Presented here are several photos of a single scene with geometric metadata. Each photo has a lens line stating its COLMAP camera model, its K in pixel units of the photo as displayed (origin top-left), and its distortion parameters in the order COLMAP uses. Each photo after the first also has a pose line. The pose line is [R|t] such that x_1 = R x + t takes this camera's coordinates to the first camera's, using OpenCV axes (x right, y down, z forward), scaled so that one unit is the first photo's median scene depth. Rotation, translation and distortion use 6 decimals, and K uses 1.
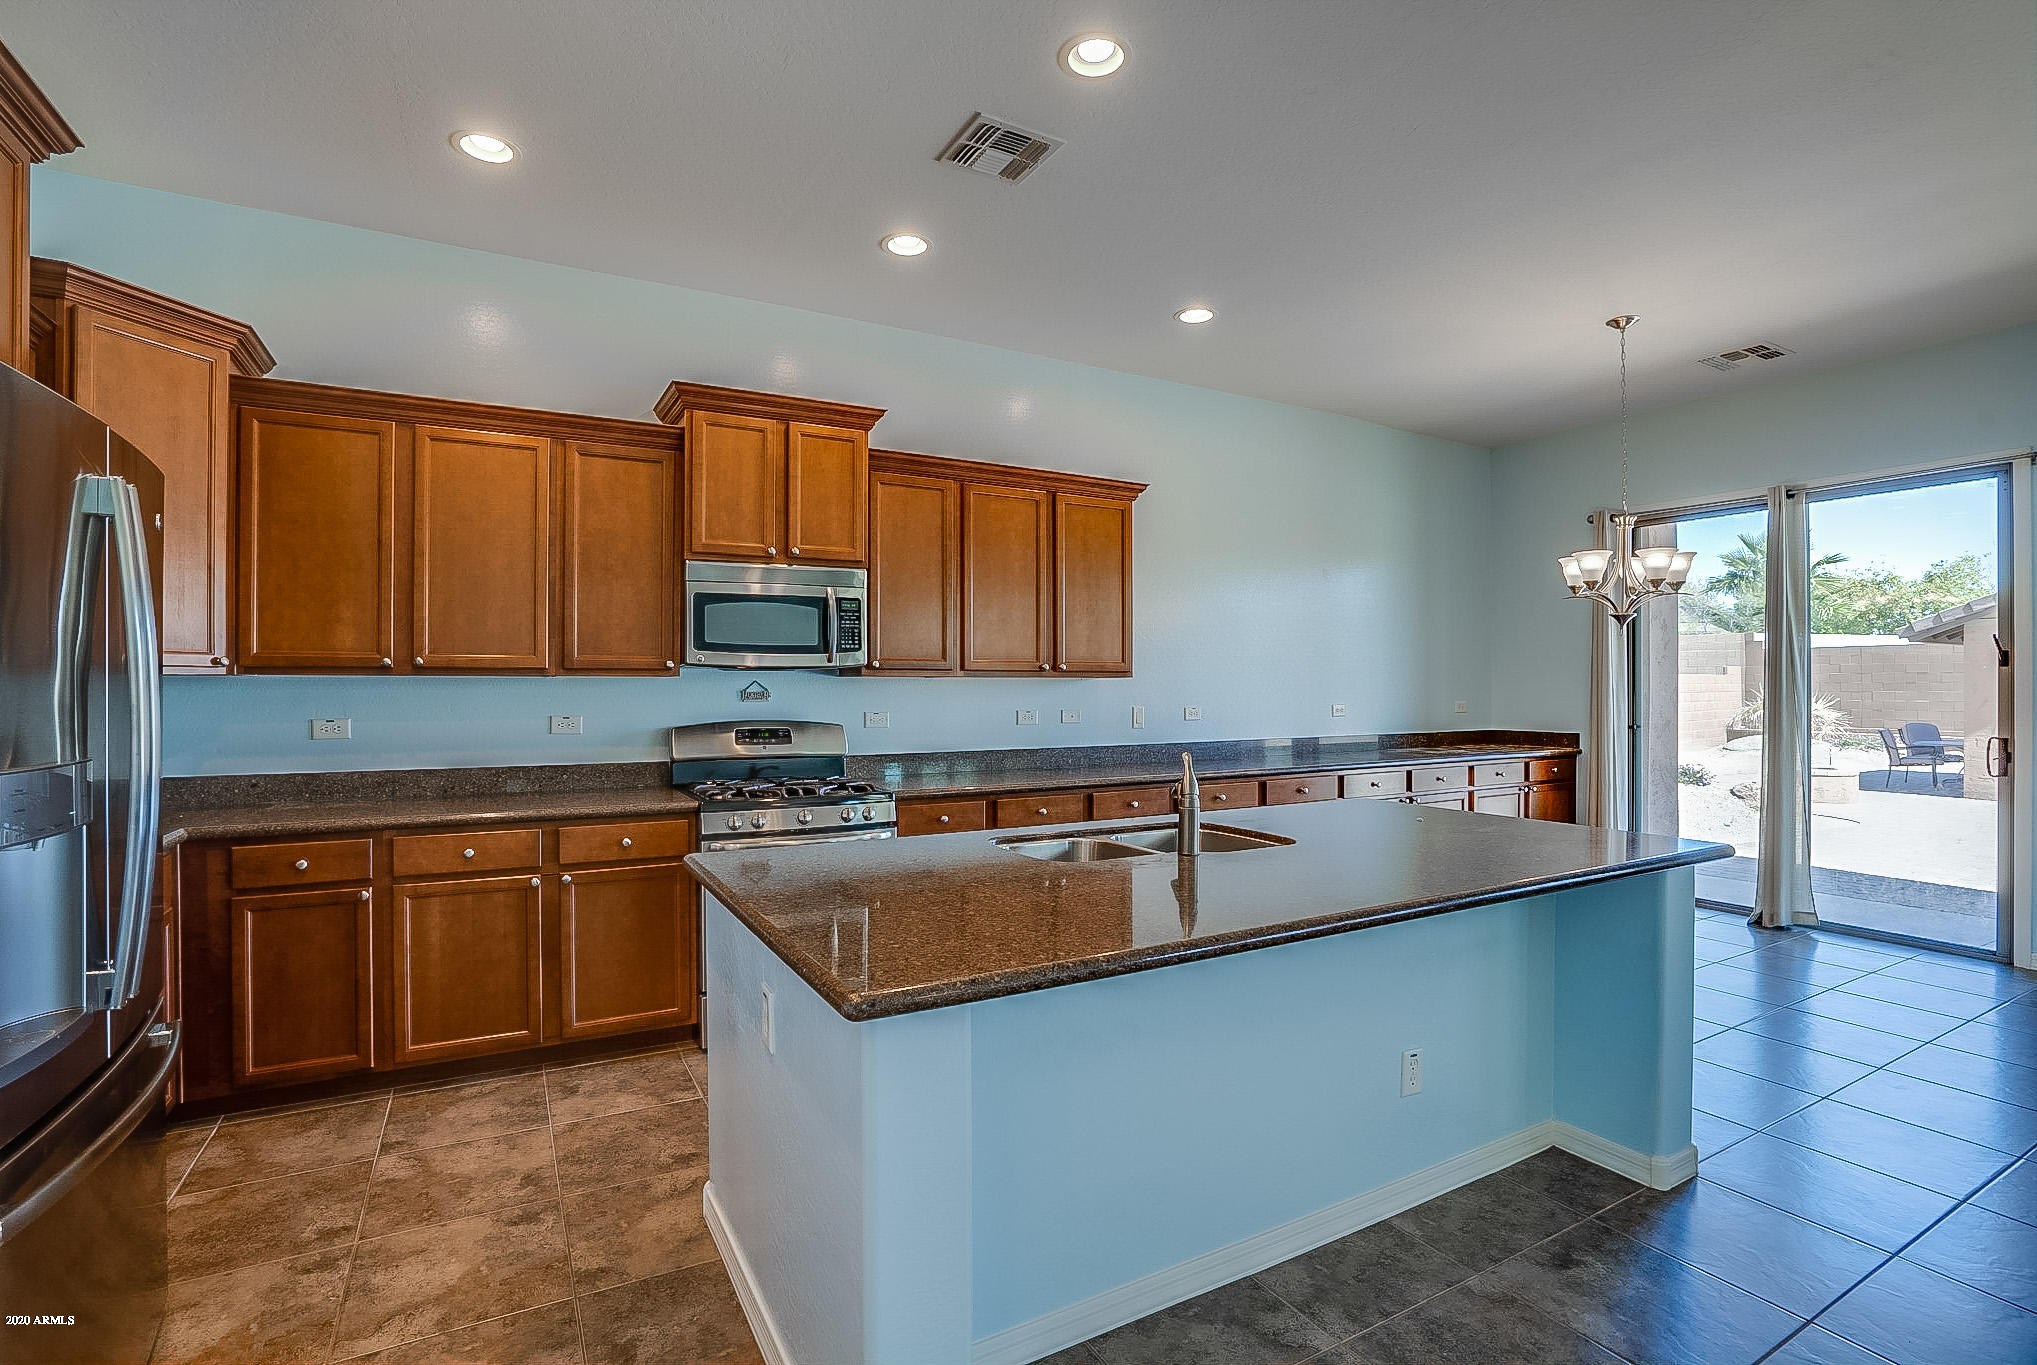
lens RADIAL K [[972.7, 0, 995.1], [0, 972.7, 684.5], [0, 0, 1]] dist [-0.044995, 0.019414]
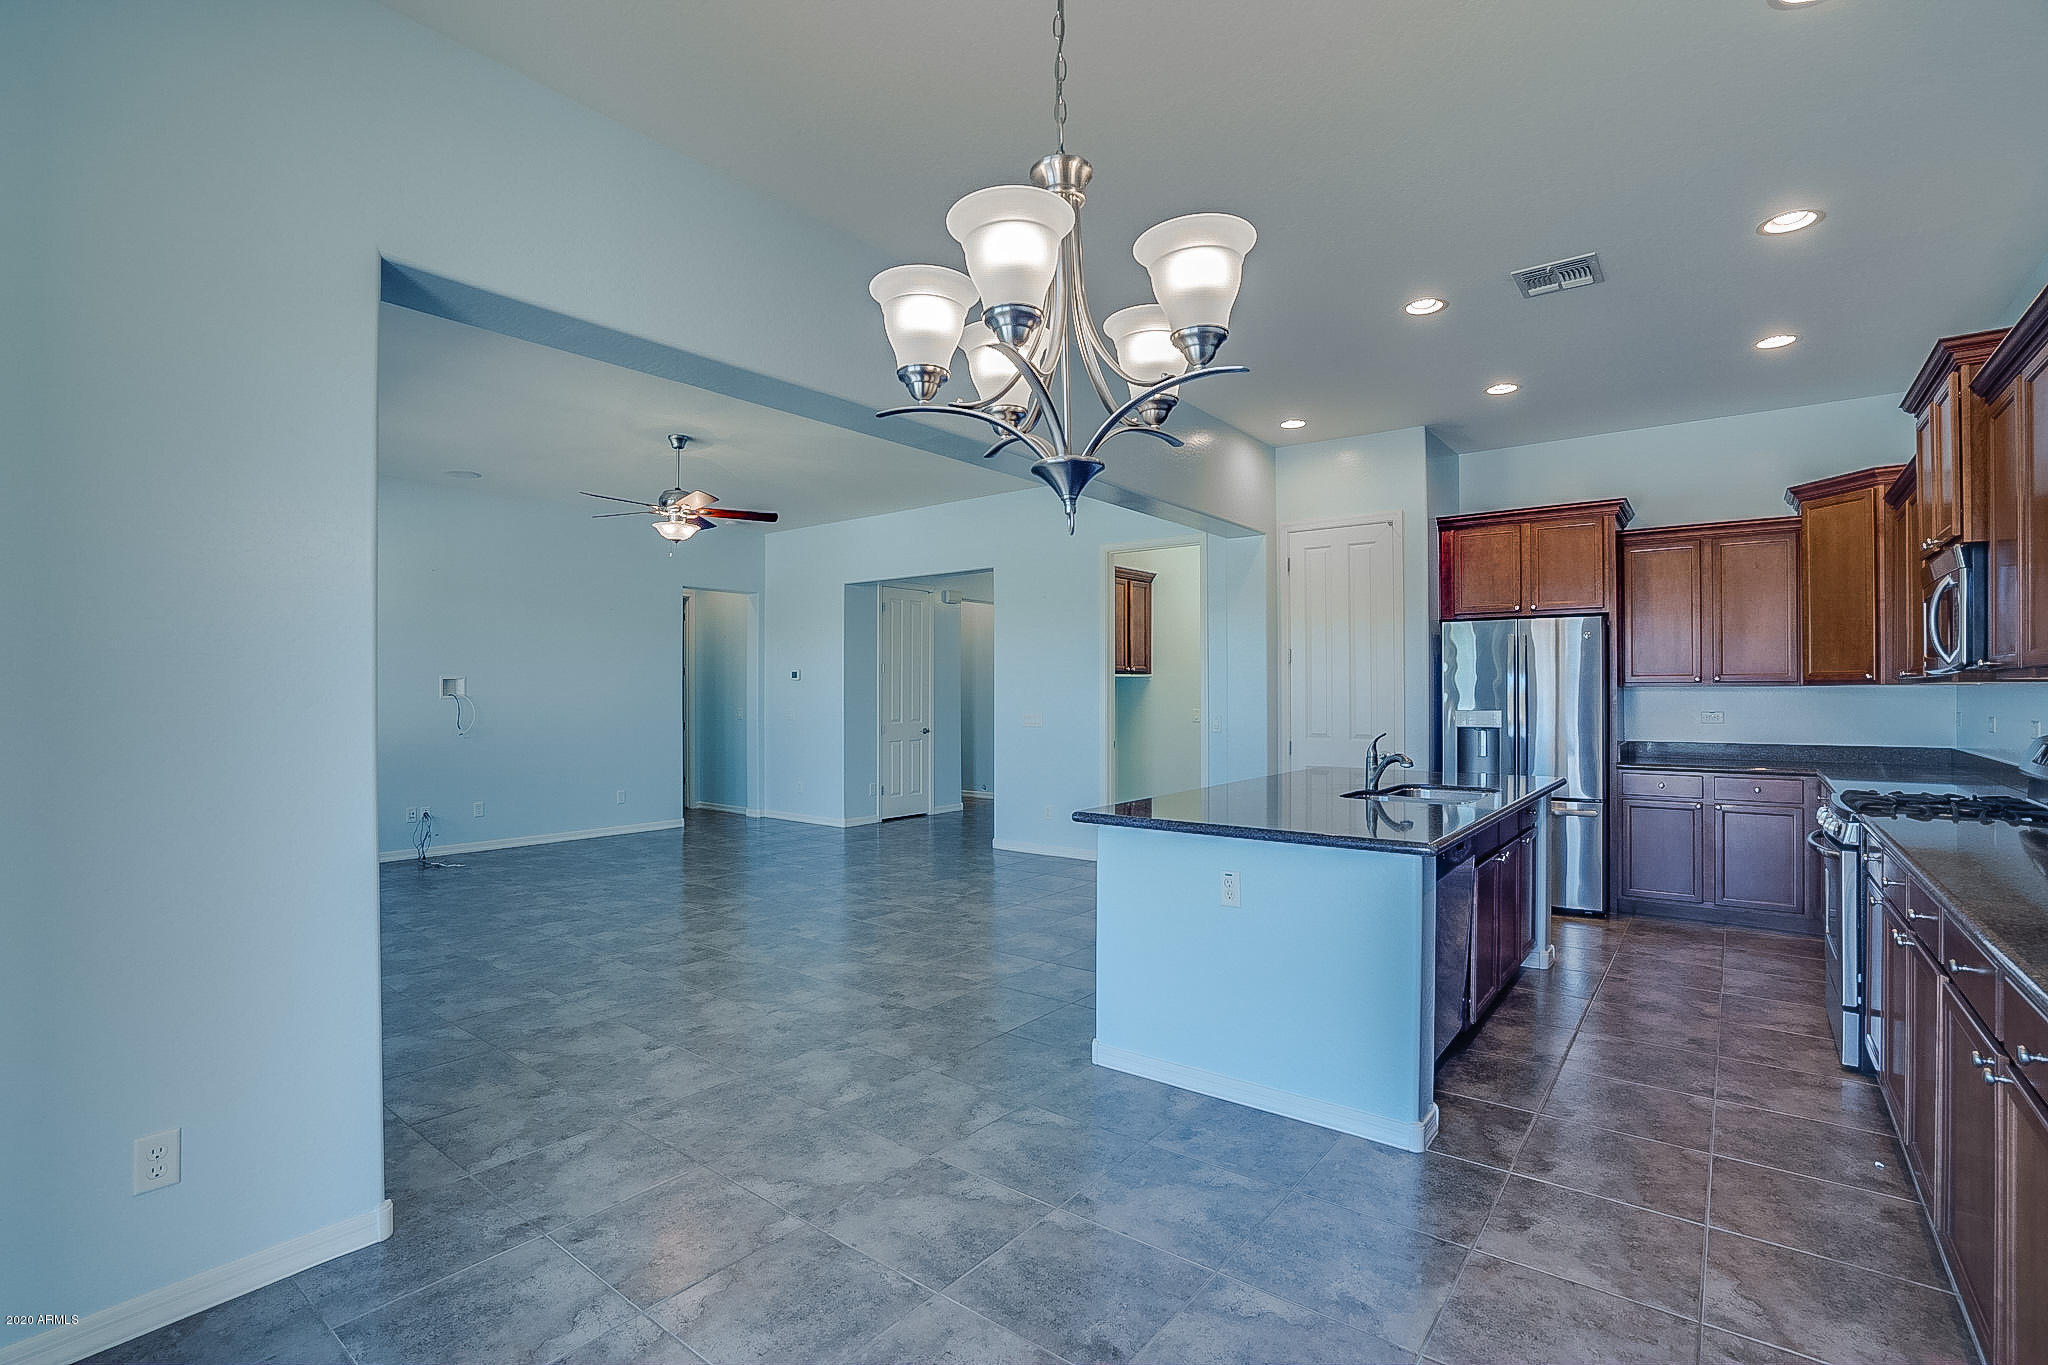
lens RADIAL K [[945.6, 0, 1064.2], [0, 945.6, 691.9], [0, 0, 1]] dist [-0.002115, -0.000236]
pose [[-0.899707, 0.003653, -0.436480, 0.931542], [0.003794, 0.999993, 0.000548, -0.003728], [0.436478, -0.001163, -0.899714, 1.498359]]
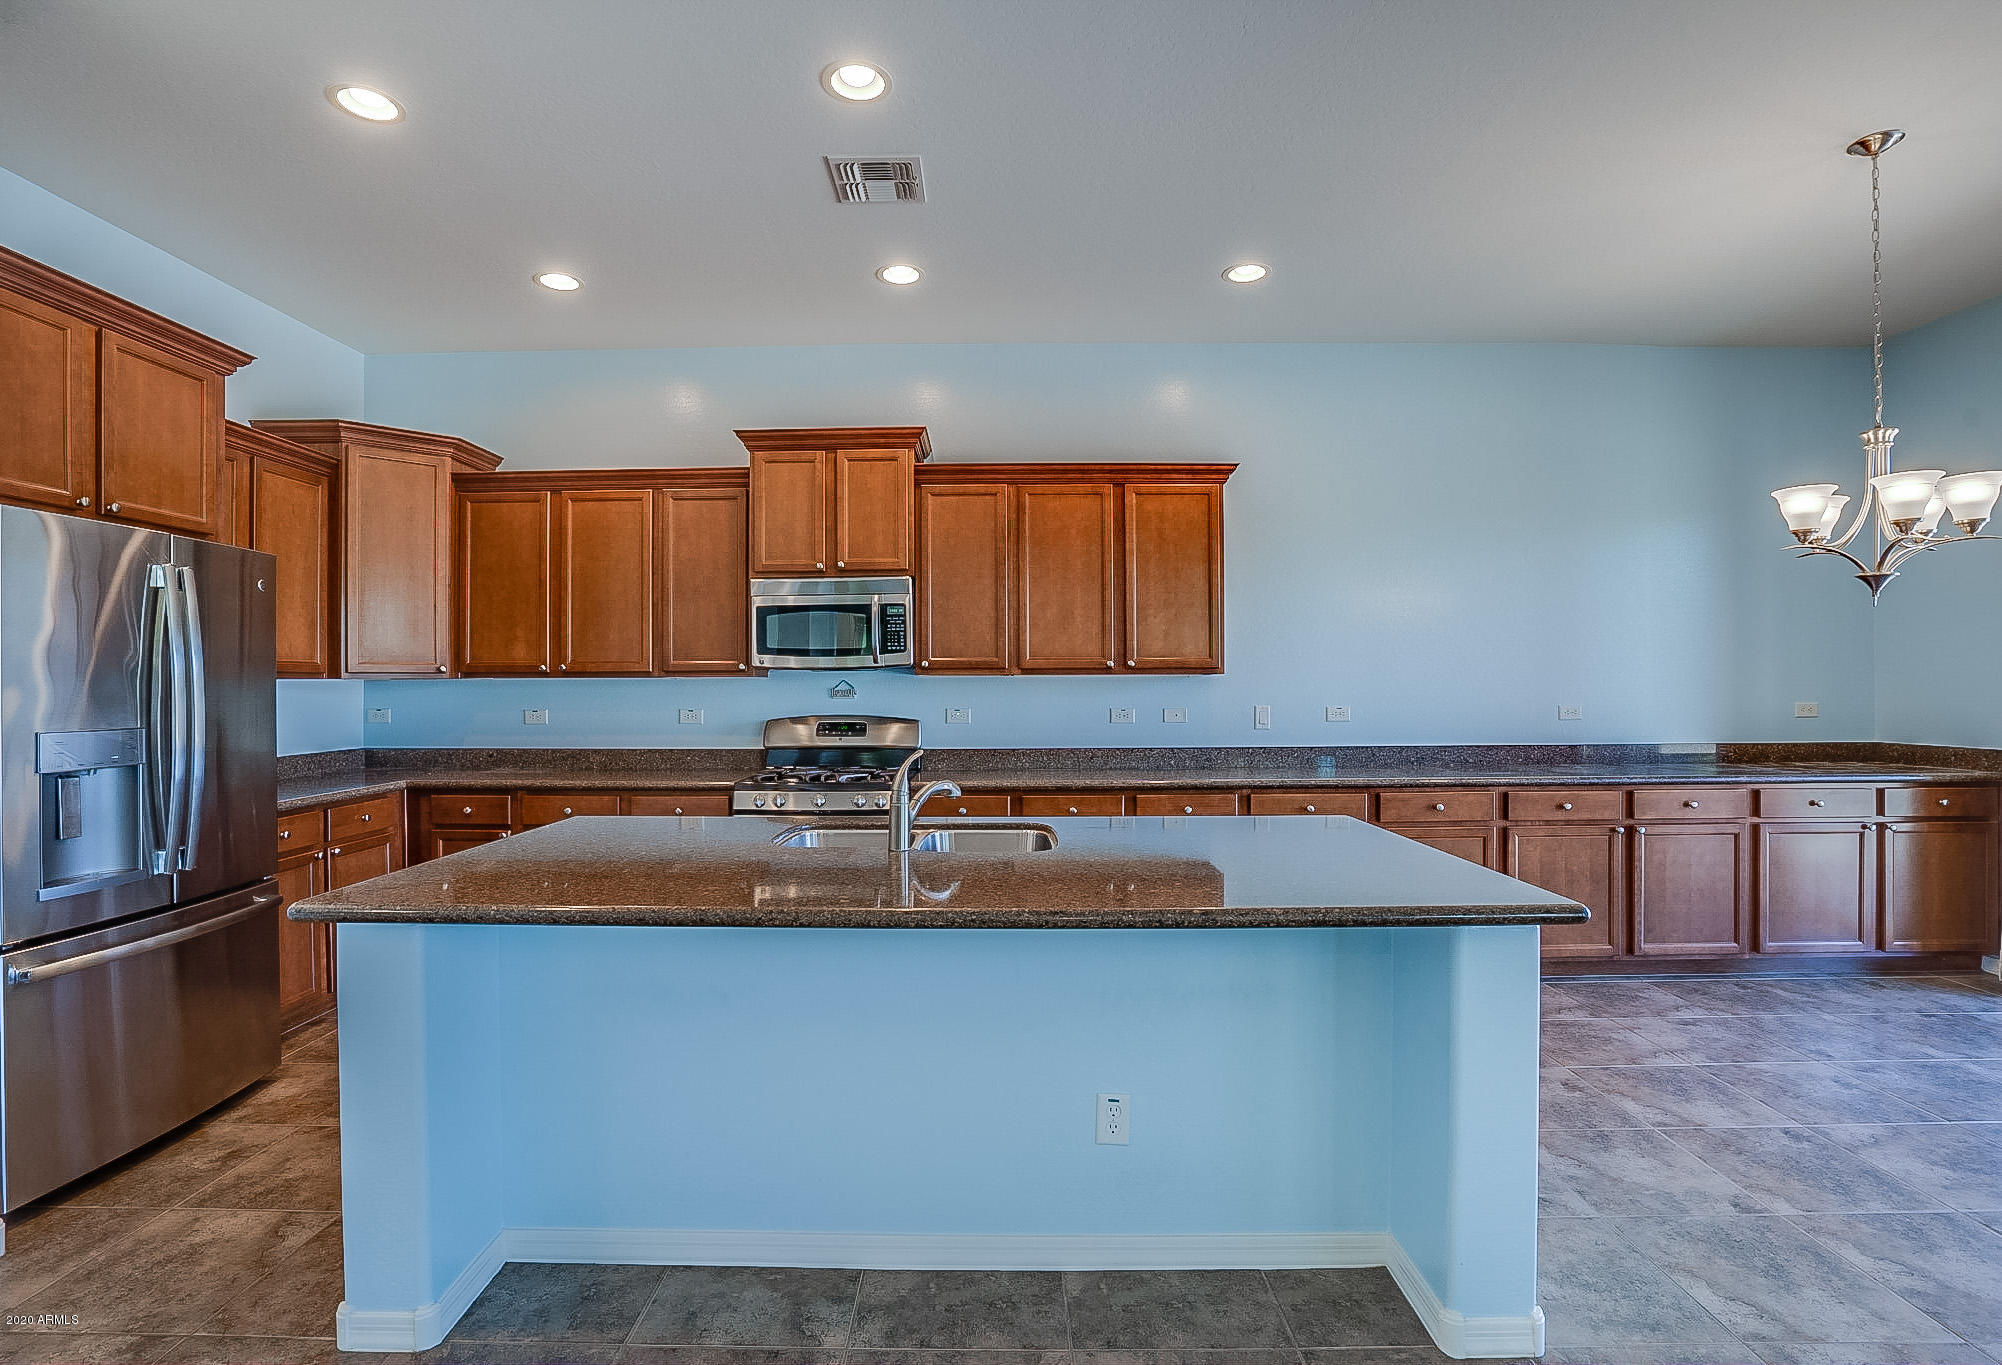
lens RADIAL K [[946.6, 0, 964.5], [0, 946.6, 698.8], [0, 0, 1]] dist [-0.041809, 0.010660]
pose [[0.863911, 0.002920, -0.503636, 0.492349], [0.004416, 0.999901, 0.013373, 0.004239], [0.503625, -0.013777, 0.863813, 0.127194]]
